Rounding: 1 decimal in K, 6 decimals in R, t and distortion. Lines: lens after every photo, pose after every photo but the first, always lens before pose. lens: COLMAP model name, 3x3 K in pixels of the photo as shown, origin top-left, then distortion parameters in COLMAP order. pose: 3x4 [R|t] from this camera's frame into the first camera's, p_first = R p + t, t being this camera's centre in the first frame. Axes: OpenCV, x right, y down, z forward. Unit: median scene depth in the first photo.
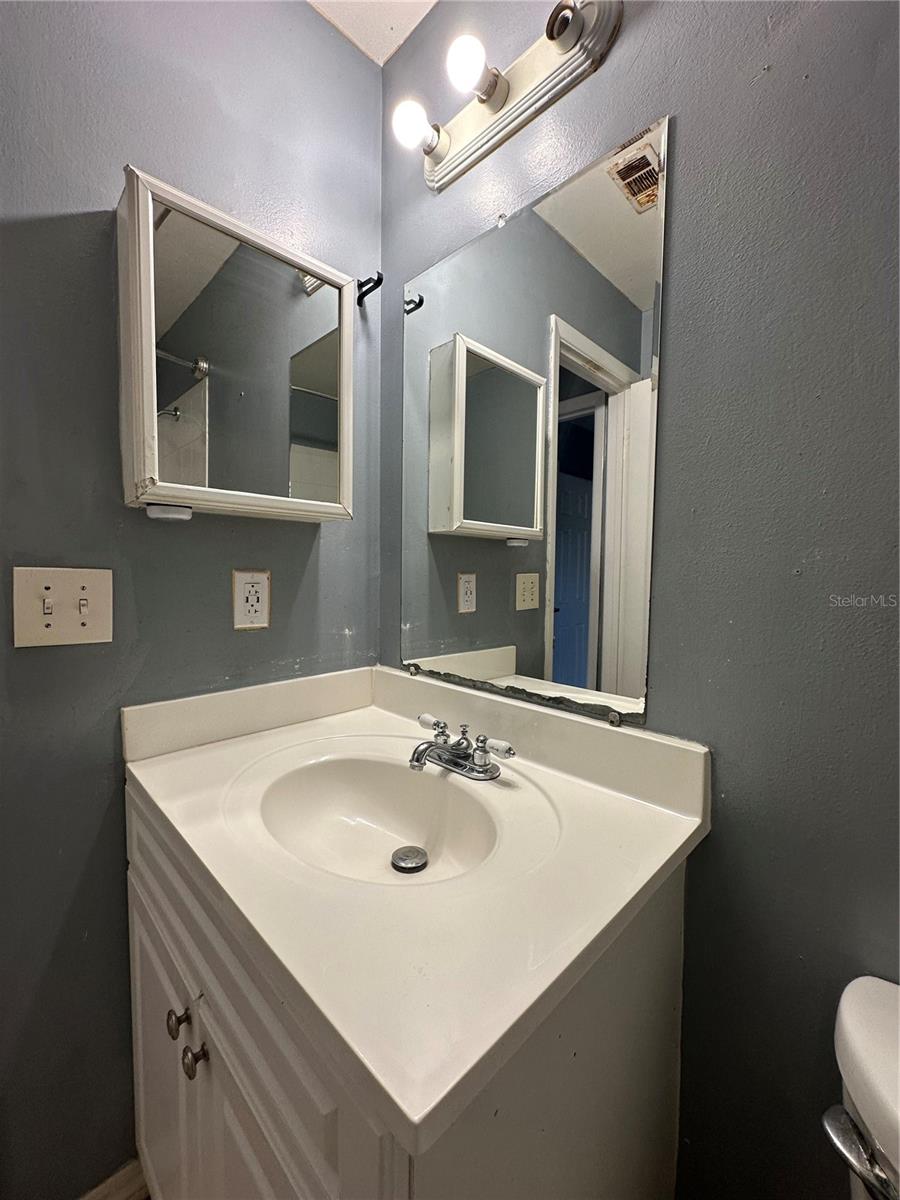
lens RADIAL K [[479.3, 0, 450.0], [0, 479.3, 598.2], [0, 0, 1]] dist [-0.002978, 0.000822]
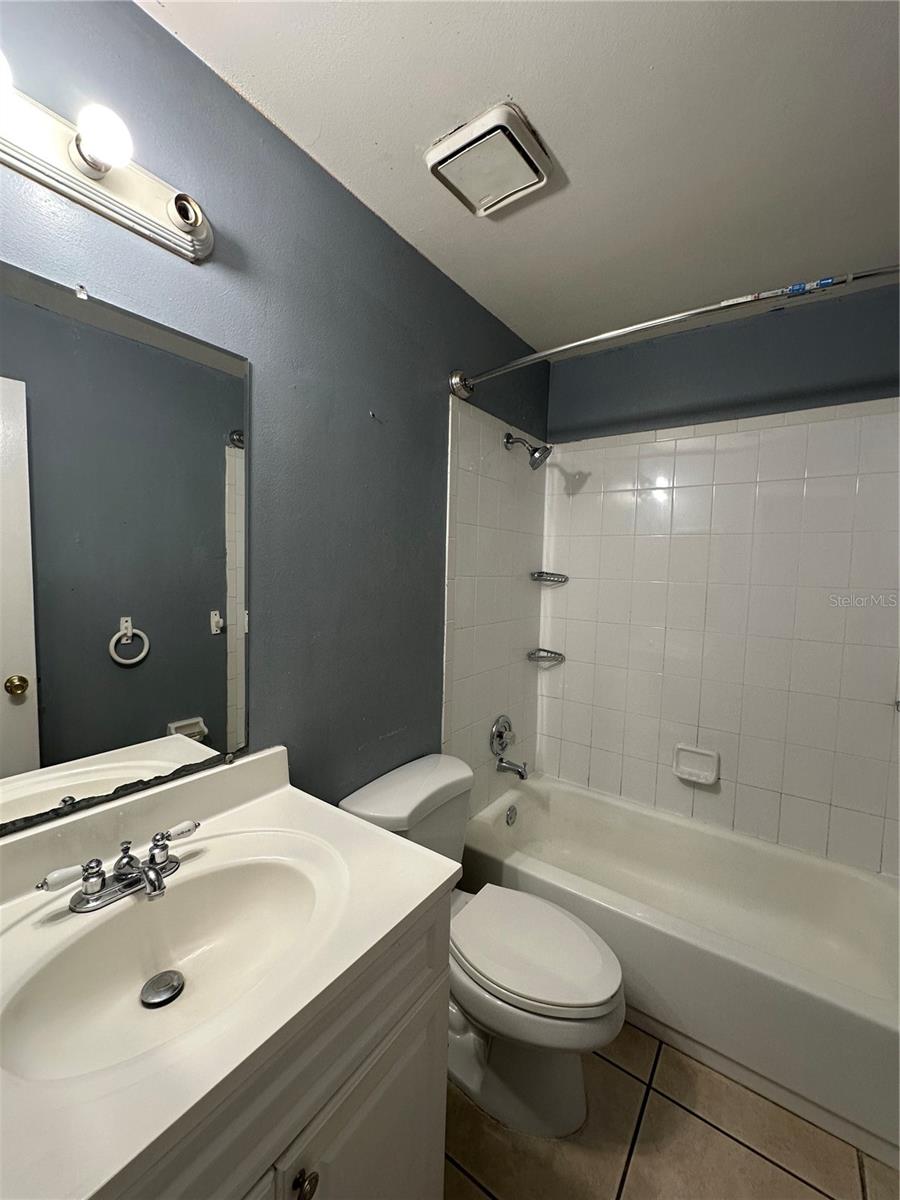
lens RADIAL K [[479.3, 0, 449.9], [0, 479.3, 599.7], [0, 0, 1]] dist [-0.002978, 0.000822]
pose [[-0.148106, -0.081869, 0.985577, -1.061290], [0.032434, 0.995630, 0.087578, -0.303427], [-0.988440, 0.044937, -0.144803, 0.535226]]
